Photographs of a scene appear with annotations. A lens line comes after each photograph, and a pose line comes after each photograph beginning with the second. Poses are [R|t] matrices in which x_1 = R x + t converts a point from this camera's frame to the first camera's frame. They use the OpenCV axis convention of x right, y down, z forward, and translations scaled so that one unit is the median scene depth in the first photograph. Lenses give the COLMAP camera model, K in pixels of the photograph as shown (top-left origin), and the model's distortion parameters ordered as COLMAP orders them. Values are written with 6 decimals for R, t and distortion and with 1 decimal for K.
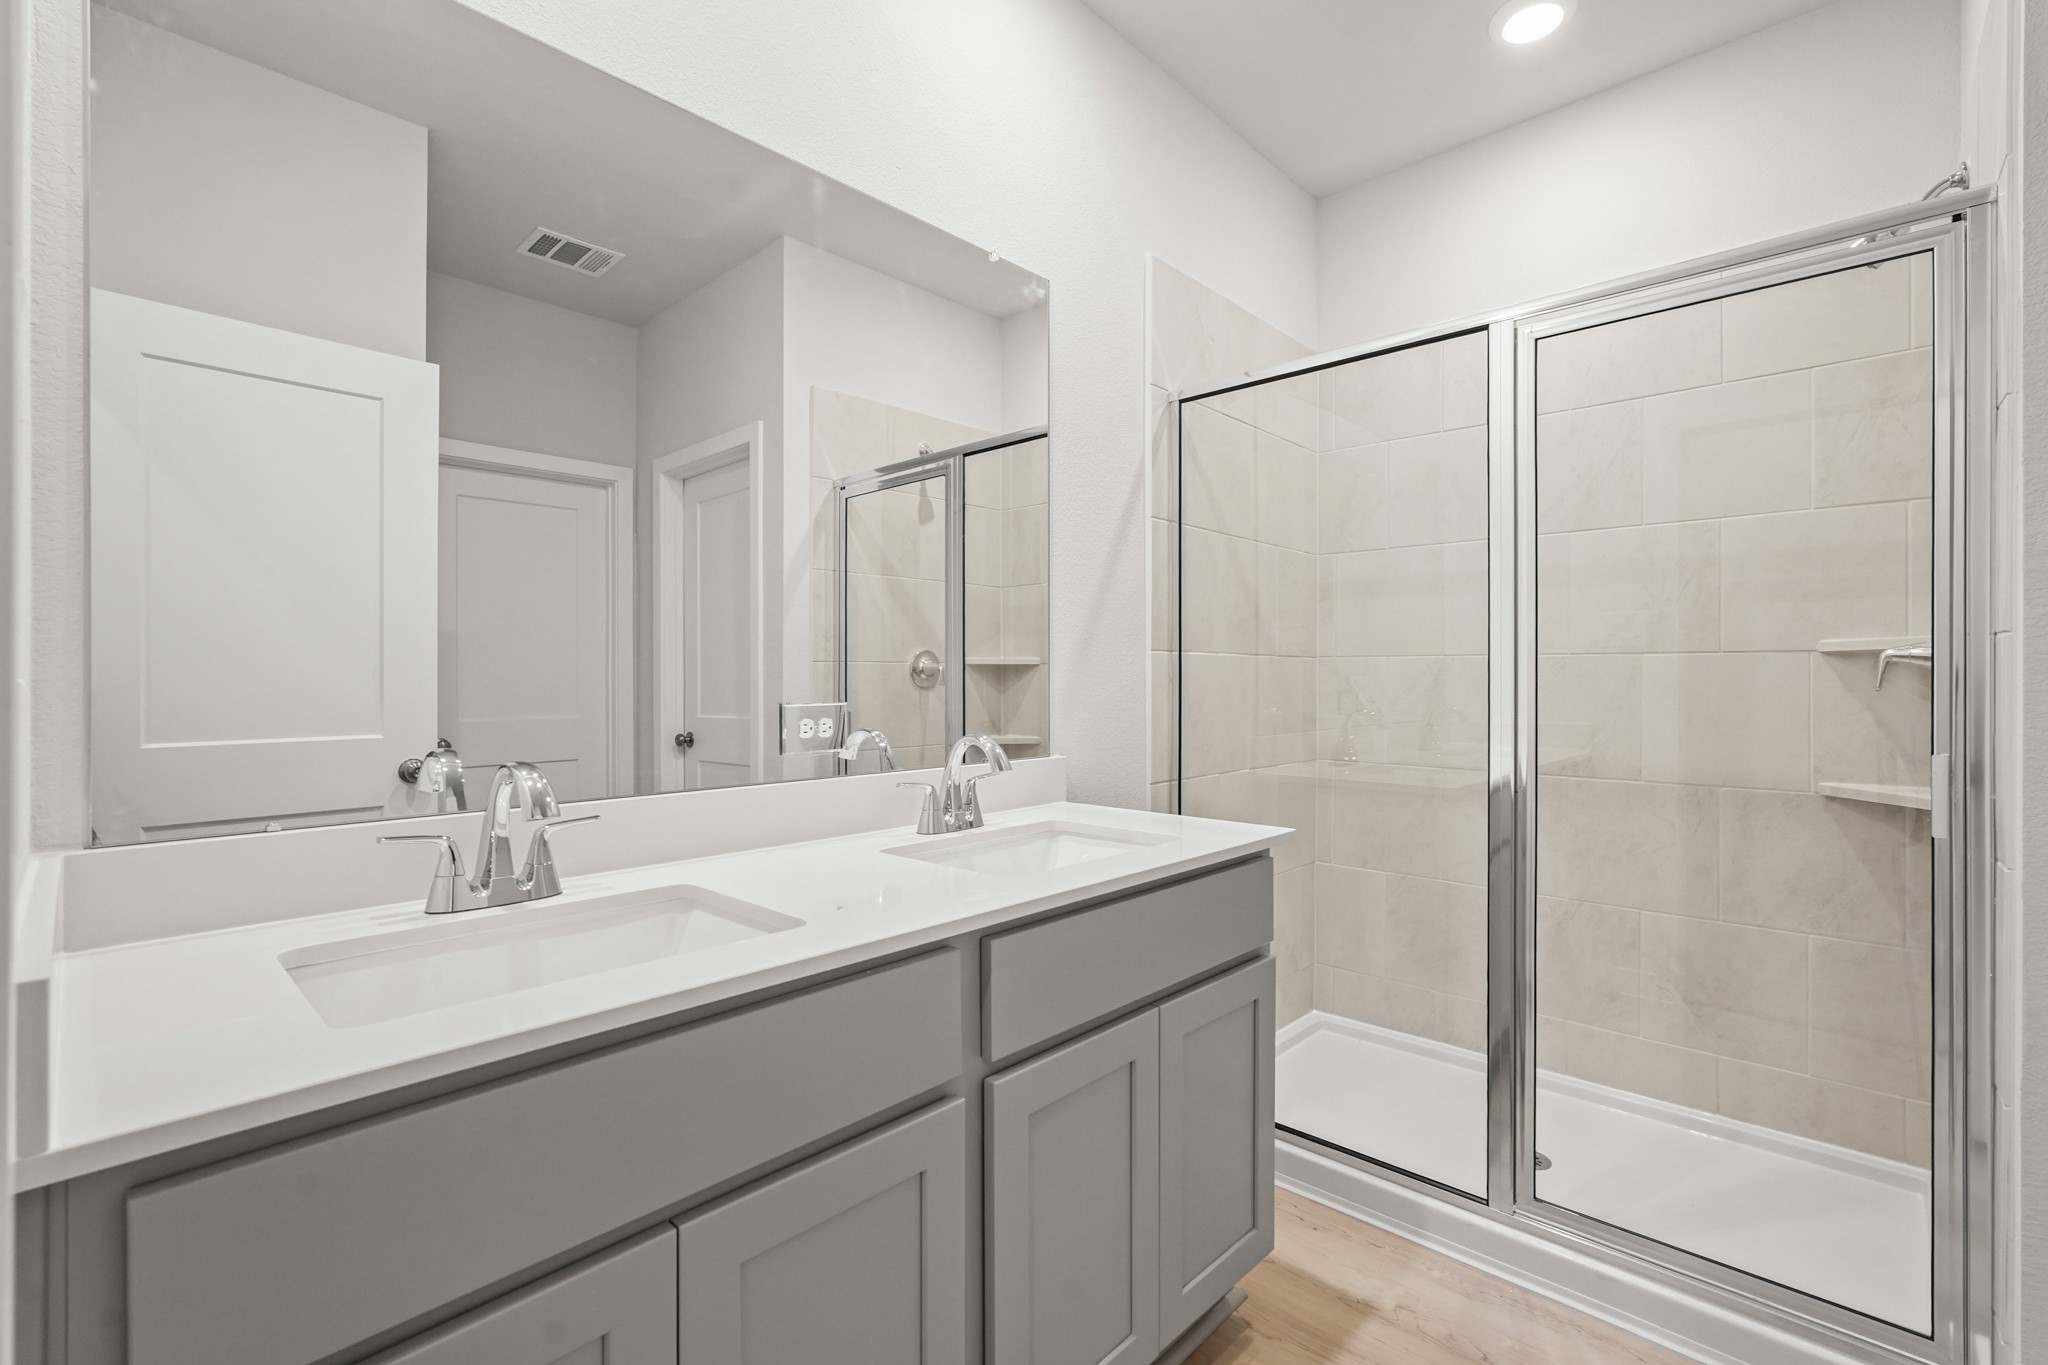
lens RADIAL K [[895.4, 0, 1031.5], [0, 895.4, 678.6], [0, 0, 1]] dist [-0.009840, 0.005019]
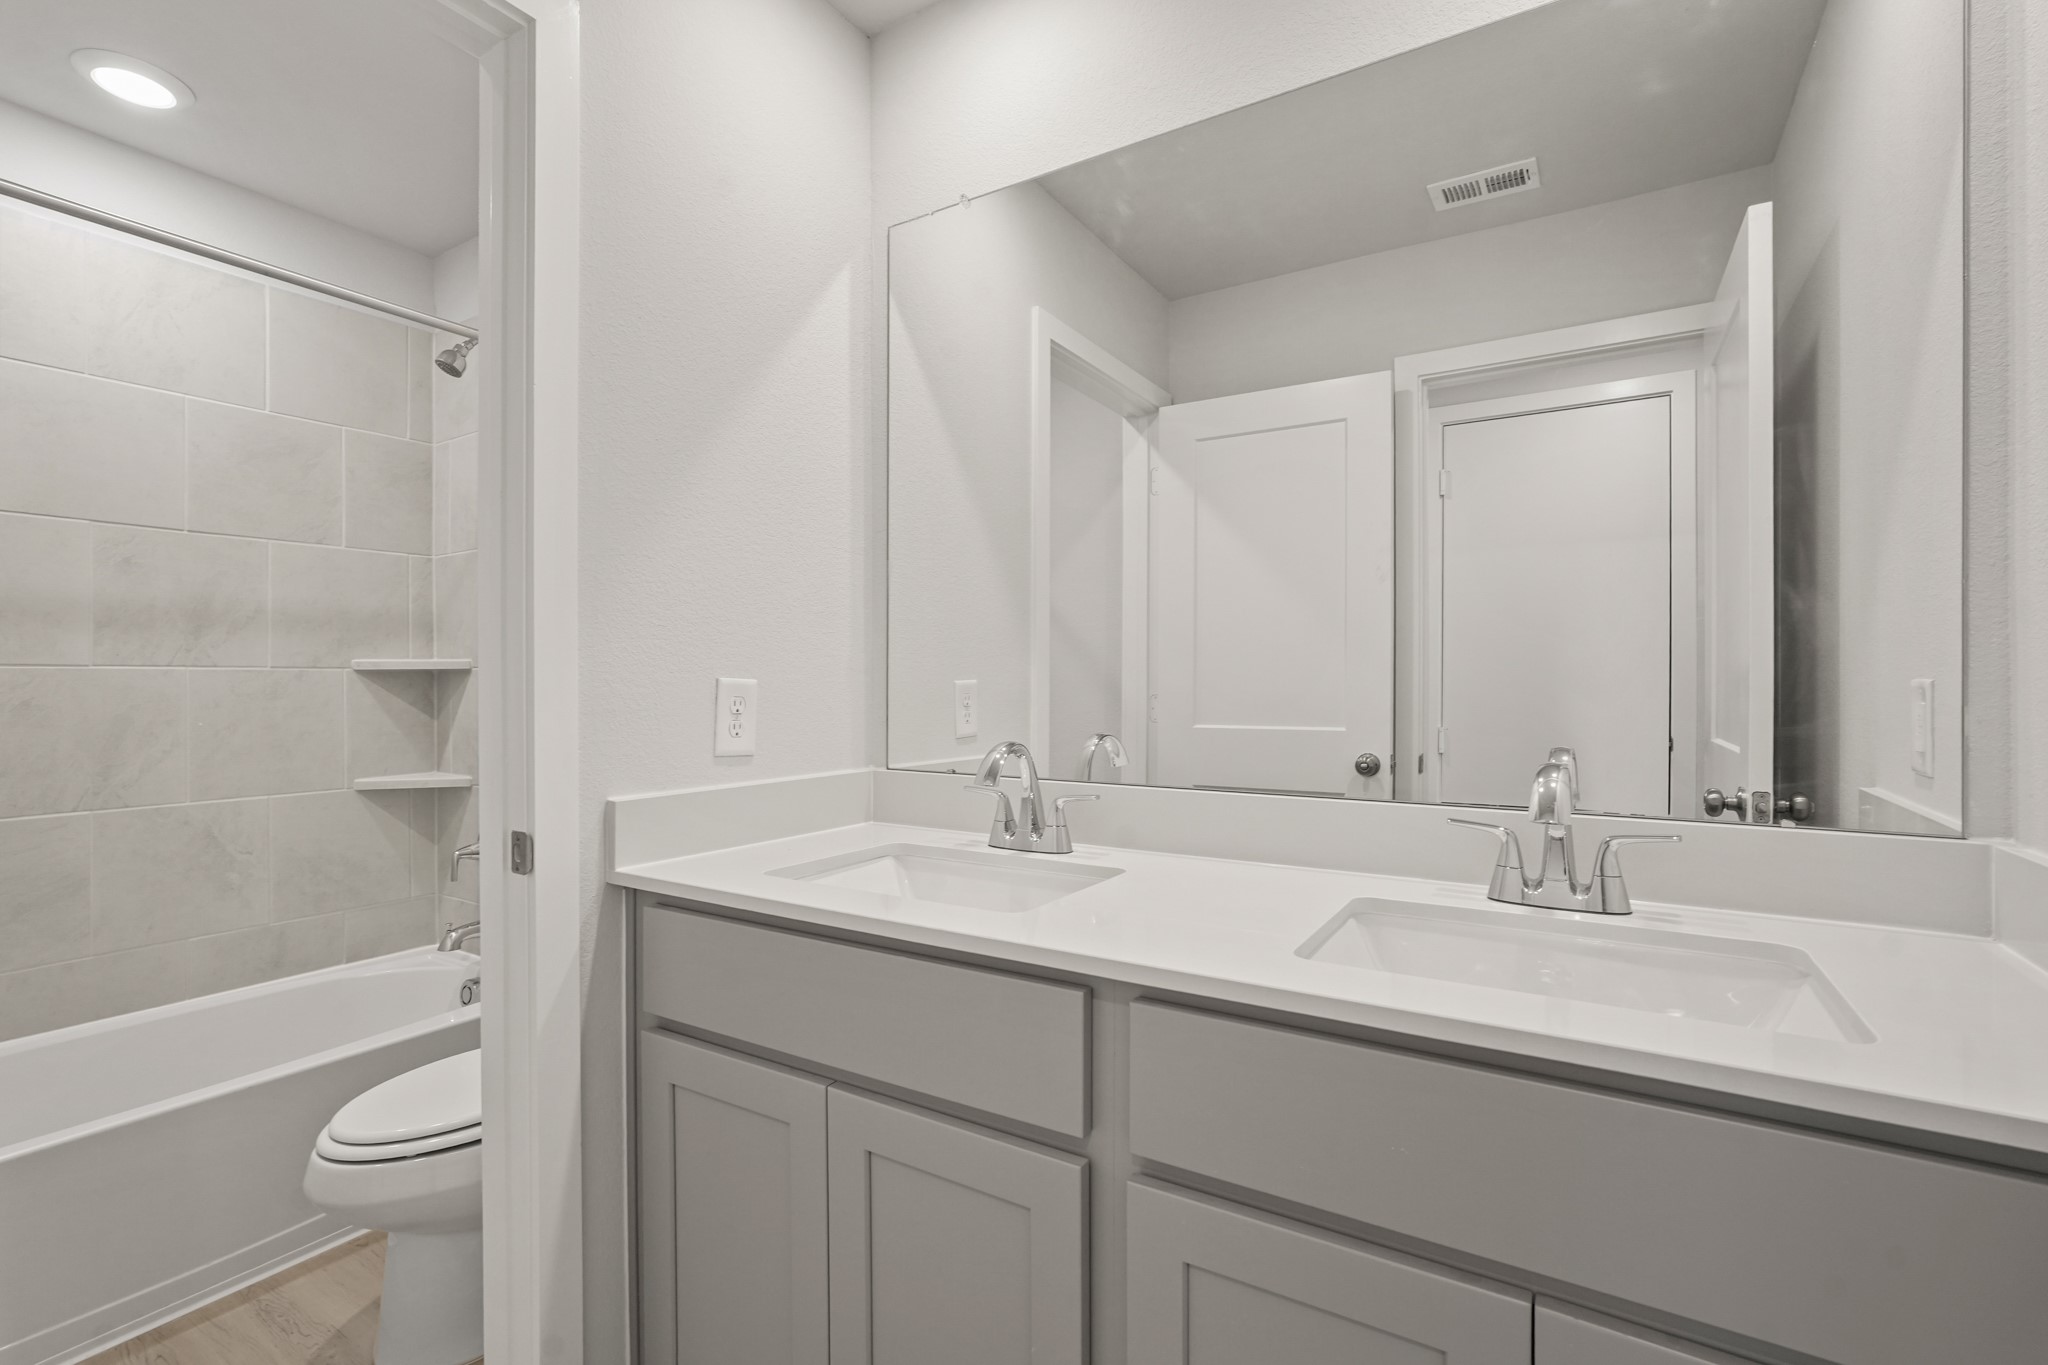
lens RADIAL K [[895.4, 0, 1035.1], [0, 895.4, 687.4], [0, 0, 1]] dist [-0.009840, 0.005019]
pose [[0.229156, 0.009064, -0.973347, 0.435399], [0.004490, 0.999936, 0.010368, -0.007784], [0.973379, -0.006746, 0.229101, 0.404608]]
